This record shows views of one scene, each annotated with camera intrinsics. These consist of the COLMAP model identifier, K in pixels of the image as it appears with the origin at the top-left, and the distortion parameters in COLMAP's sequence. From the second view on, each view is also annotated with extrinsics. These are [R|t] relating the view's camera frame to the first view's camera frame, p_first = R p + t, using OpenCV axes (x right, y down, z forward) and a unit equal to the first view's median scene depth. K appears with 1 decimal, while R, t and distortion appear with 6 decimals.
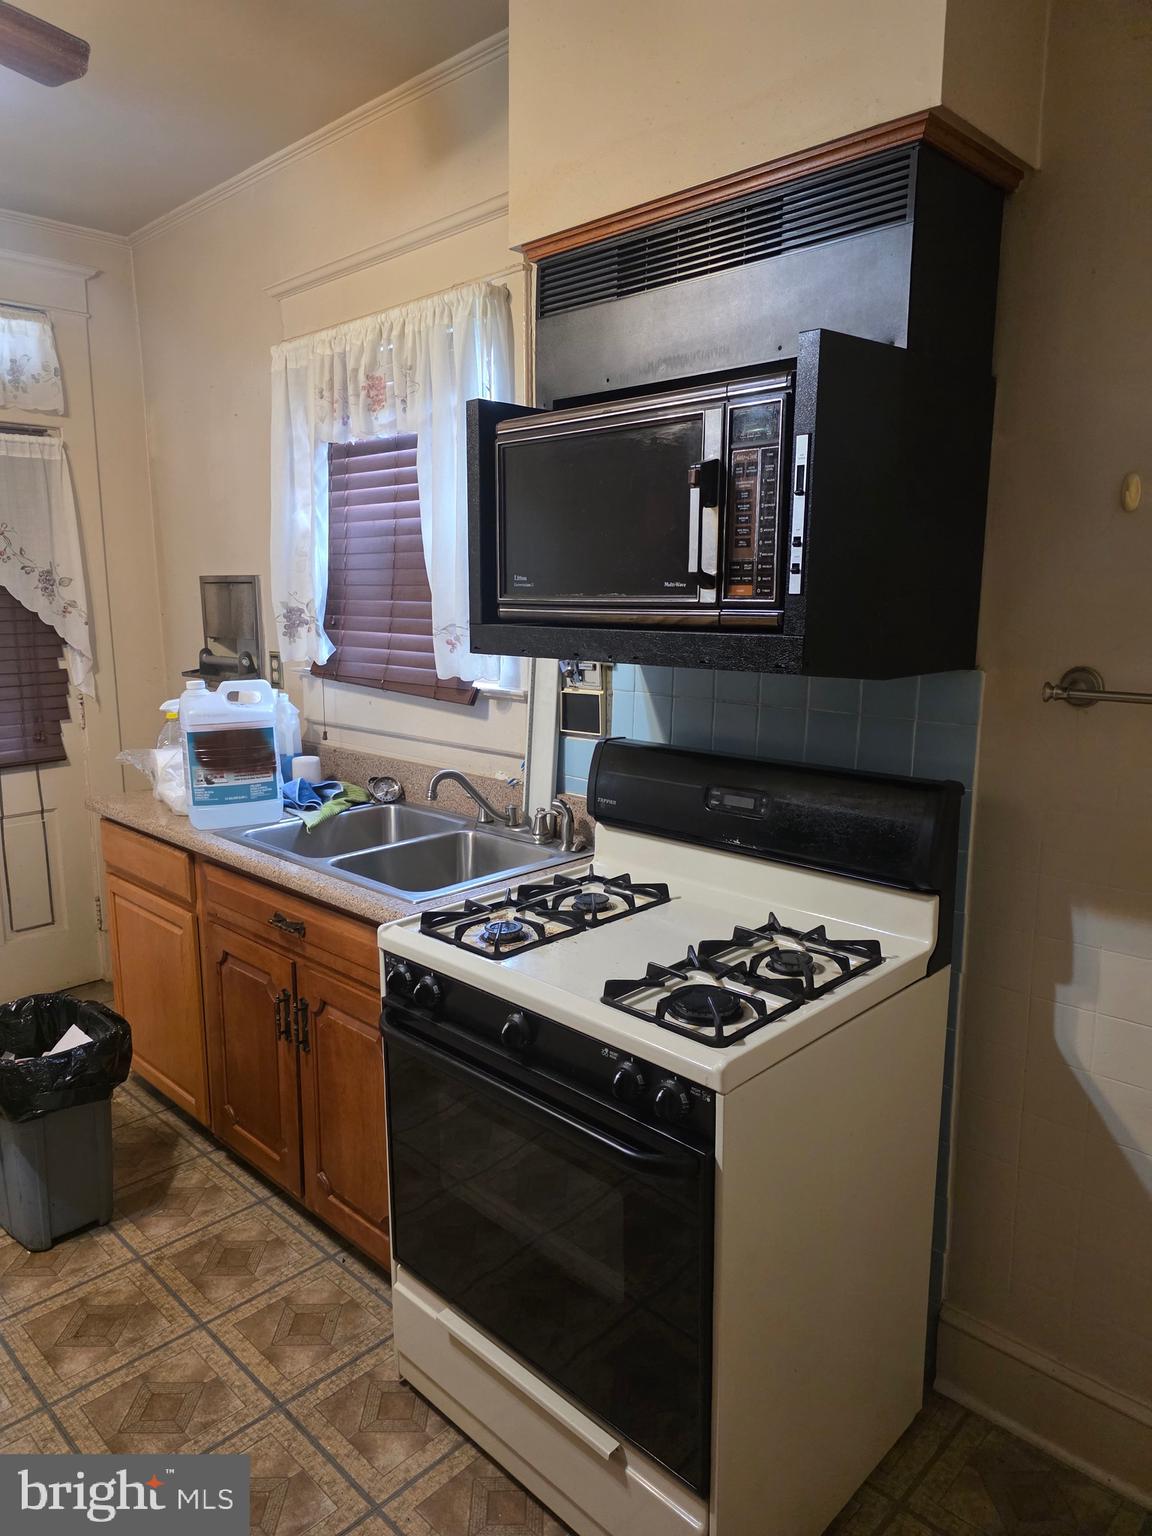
lens RADIAL K [[1040.2, 0, 576.0], [0, 1040.2, 768.0], [0, 0, 1]] dist [0.078043, -0.081101]
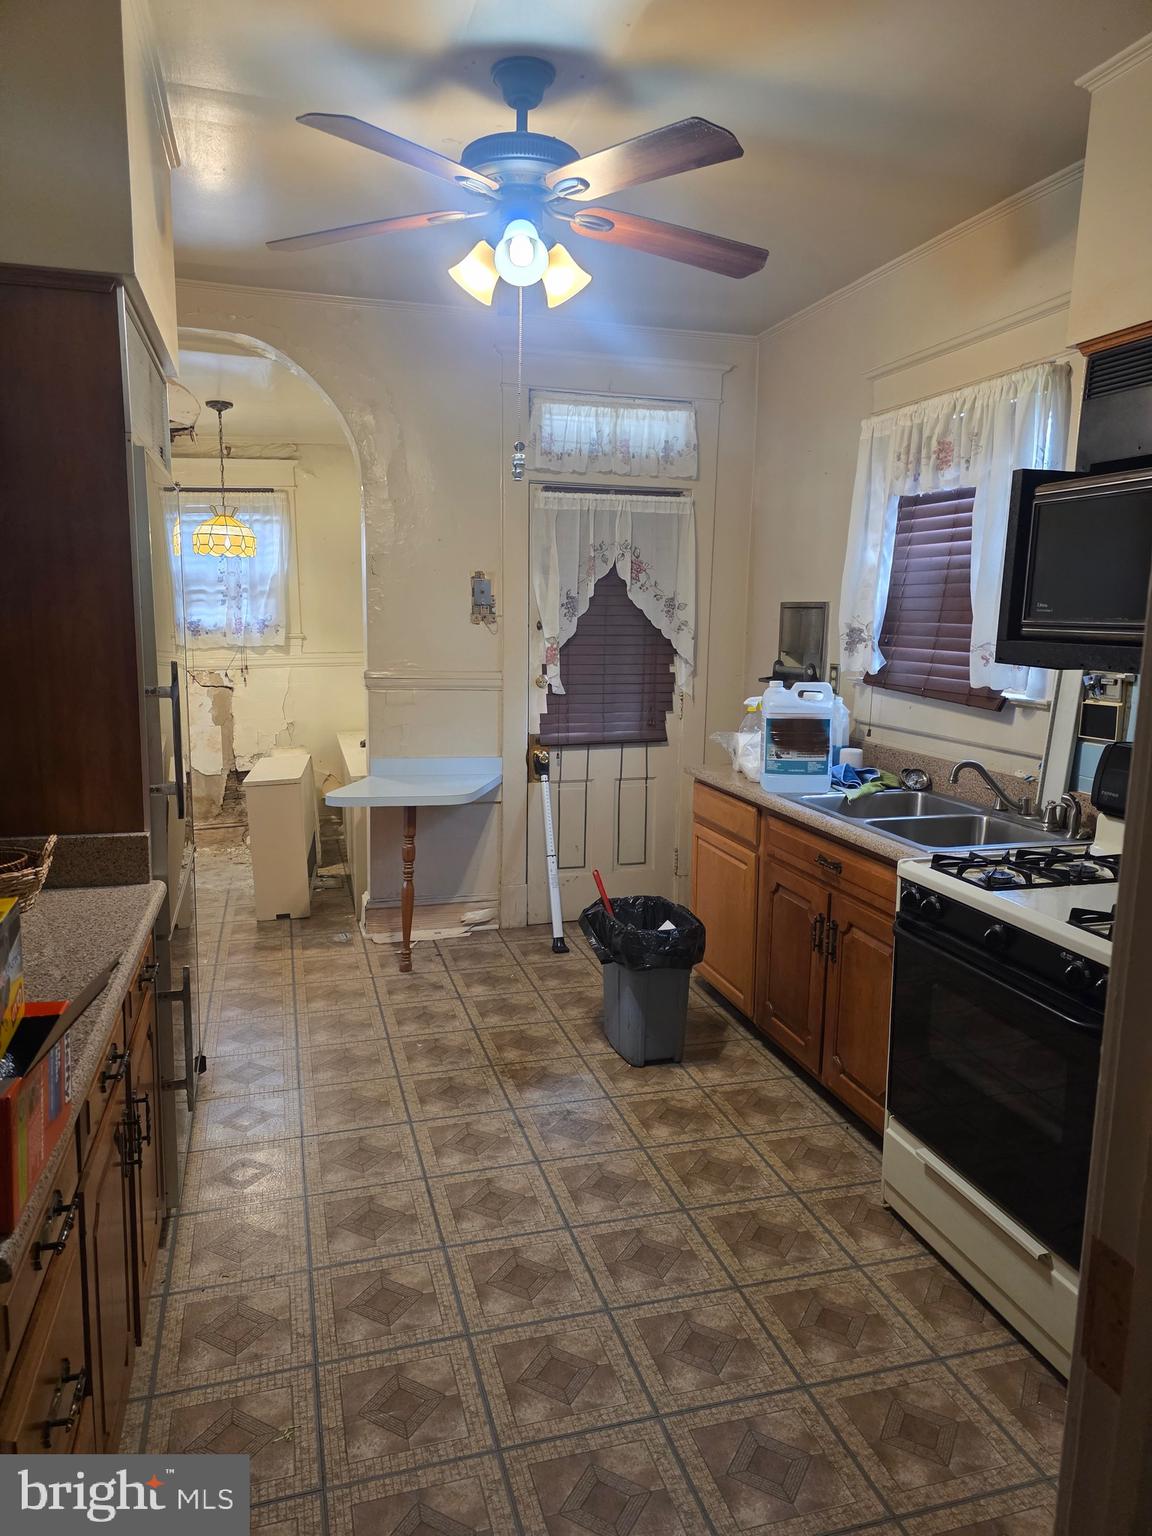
lens RADIAL K [[1056.5, 0, 555.5], [0, 1056.5, 774.9], [0, 0, 1]] dist [0.090986, -0.134671]
pose [[0.866719, 0.093736, -0.489911, 0.066068], [-0.103589, 0.994595, 0.007035, 0.055949], [0.487922, 0.044652, 0.871744, -0.308428]]
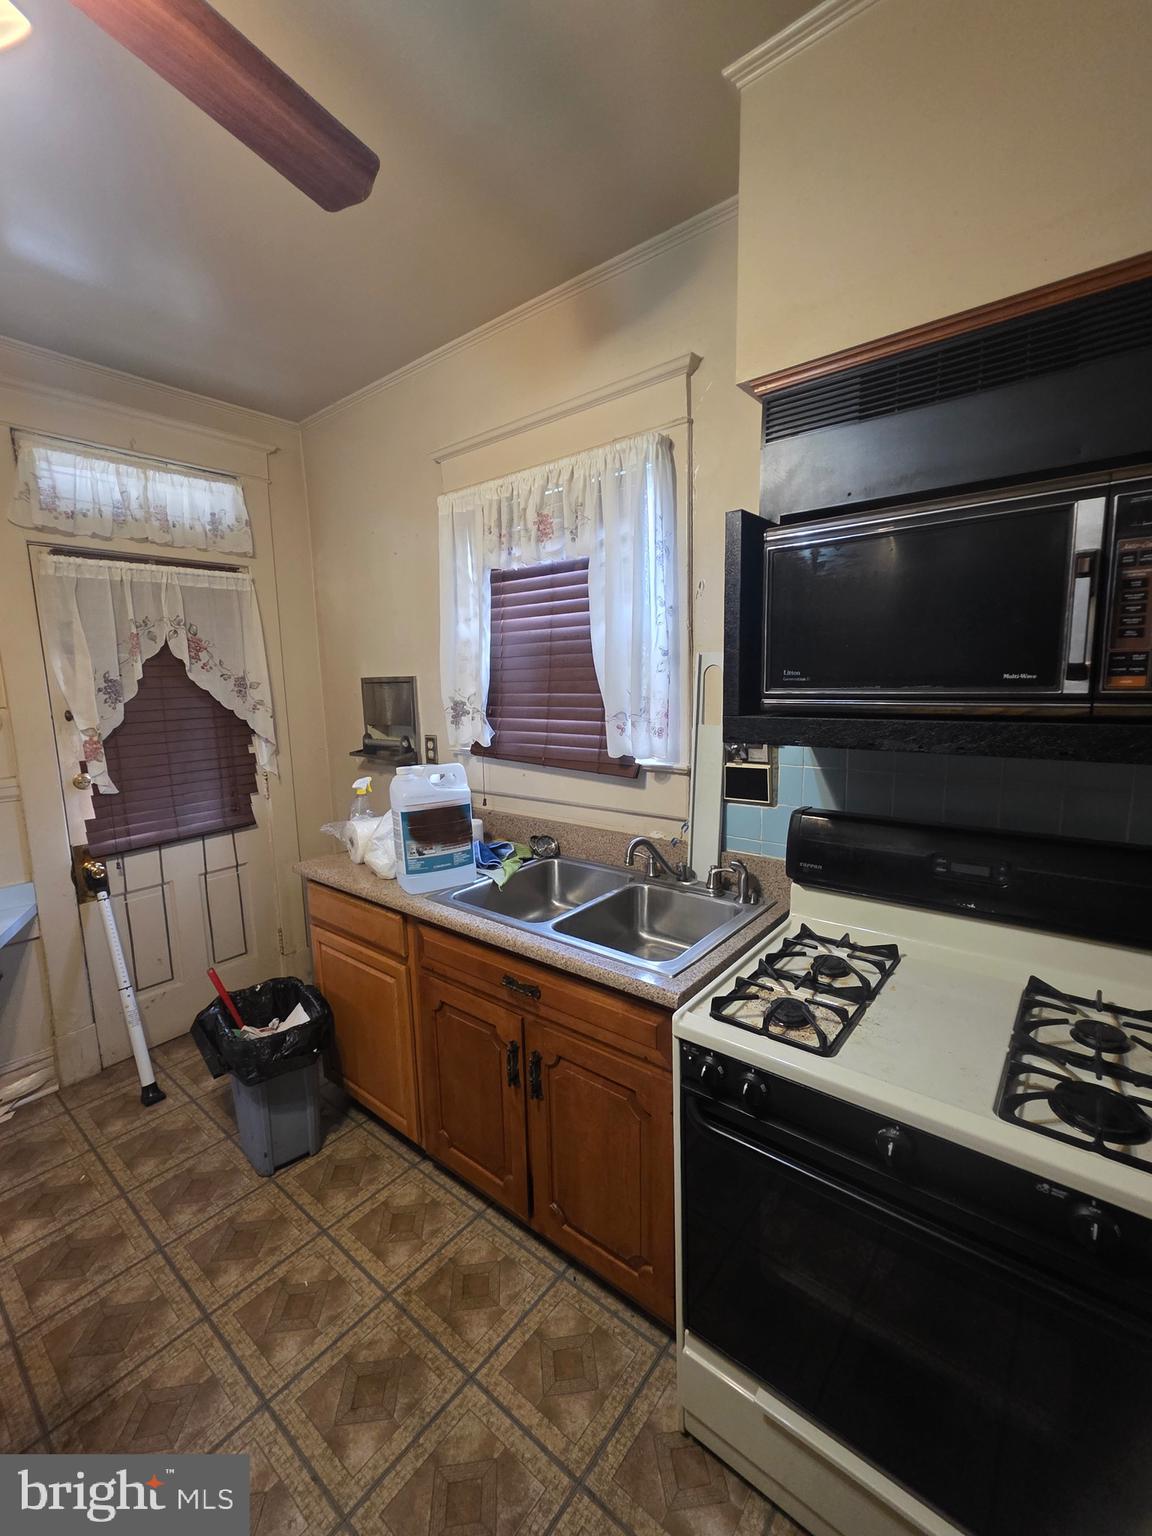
lens RADIAL K [[647.1, 0, 585.3], [0, 647.1, 764.2], [0, 0, 1]] dist [0.001712, -0.000190]
pose [[0.994481, -0.035046, 0.098886, -0.232754], [0.038767, 0.998601, -0.035953, -0.052284], [-0.097488, 0.039588, 0.994449, 0.260596]]
